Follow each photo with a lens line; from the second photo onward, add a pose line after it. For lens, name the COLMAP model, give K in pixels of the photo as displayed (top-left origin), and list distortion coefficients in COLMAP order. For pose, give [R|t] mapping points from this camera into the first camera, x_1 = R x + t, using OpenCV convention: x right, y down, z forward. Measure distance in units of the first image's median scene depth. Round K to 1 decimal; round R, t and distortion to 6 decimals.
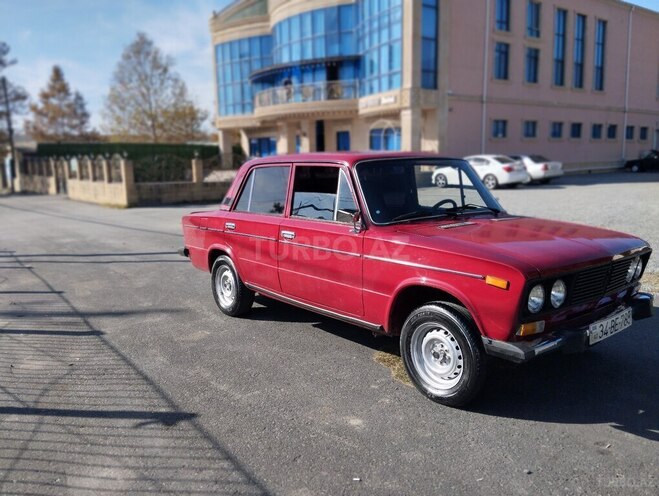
lens RADIAL K [[546.6, 0, 326.5], [0, 546.6, 247.6], [0, 0, 1]] dist [0.087665, -0.164036]
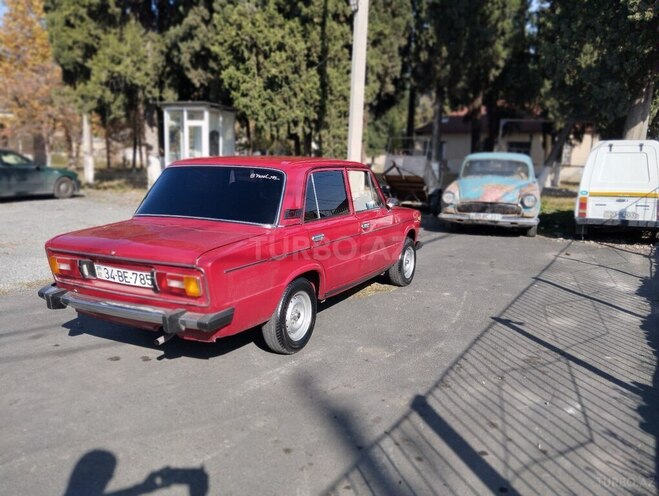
lens RADIAL K [[546.6, 0, 331.8], [0, 546.6, 246.9], [0, 0, 1]] dist [0.087665, -0.164036]
pose [[-0.424950, -0.140840, 0.894193, -1.409212], [0.116554, 0.971087, 0.208341, -0.298444], [-0.897682, 0.192757, -0.396248, 1.928695]]
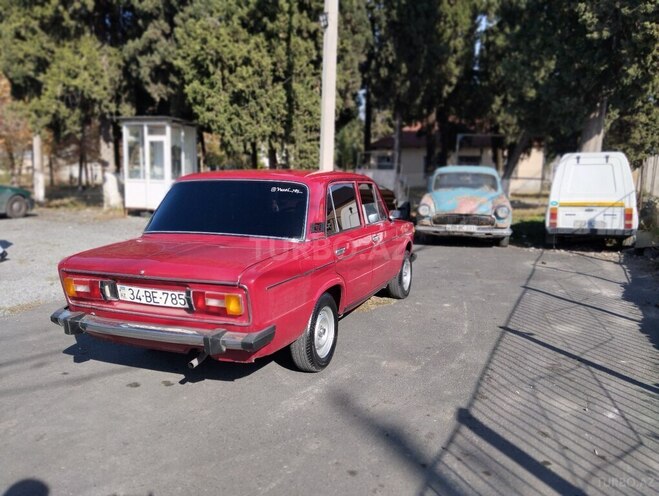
lens RADIAL K [[546.6, 0, 332.3], [0, 546.6, 246.6], [0, 0, 1]] dist [0.087665, -0.164036]
pose [[-0.511233, -0.105558, 0.852935, -1.309457], [0.120497, 0.973823, 0.192742, -0.311767], [-0.850953, 0.201313, -0.485131, 2.069779]]
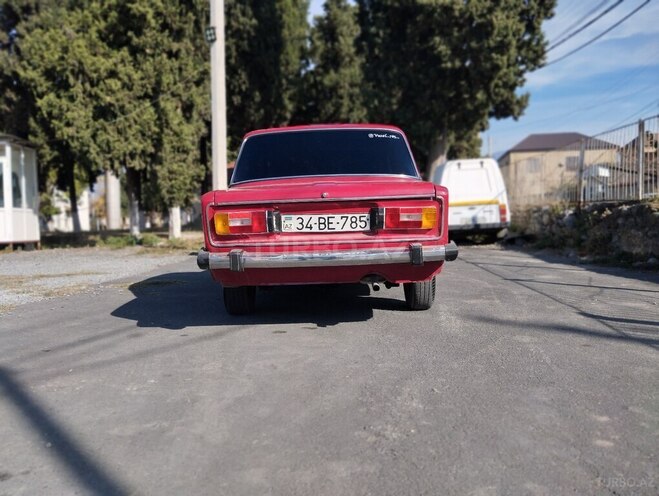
lens RADIAL K [[546.6, 0, 330.7], [0, 546.6, 247.9], [0, 0, 1]] dist [0.087665, -0.164036]
pose [[-0.787963, 0.003865, 0.615710, -0.881861], [0.127421, 0.979357, 0.156921, -0.173102], [-0.602393, 0.202103, -0.772190, 2.634418]]
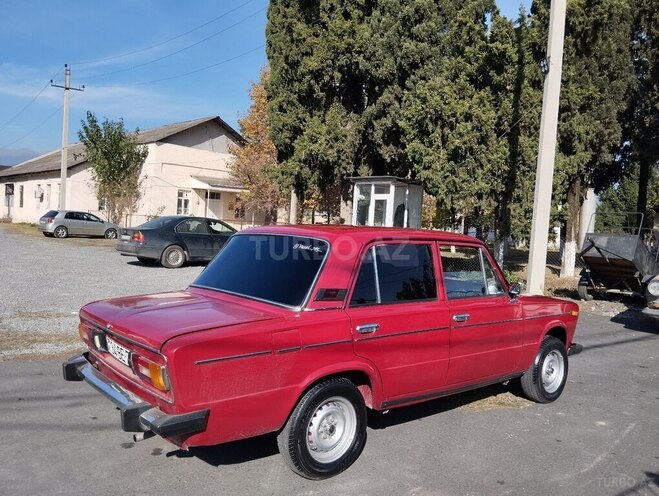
lens RADIAL K [[546.6, 0, 330.2], [0, 546.6, 246.6], [0, 0, 1]] dist [0.087665, -0.164036]
pose [[-0.035692, -0.026674, 0.999007, -1.233661], [0.098724, 0.994660, 0.030085, -0.240405], [-0.994475, 0.099700, -0.032868, 1.531537]]
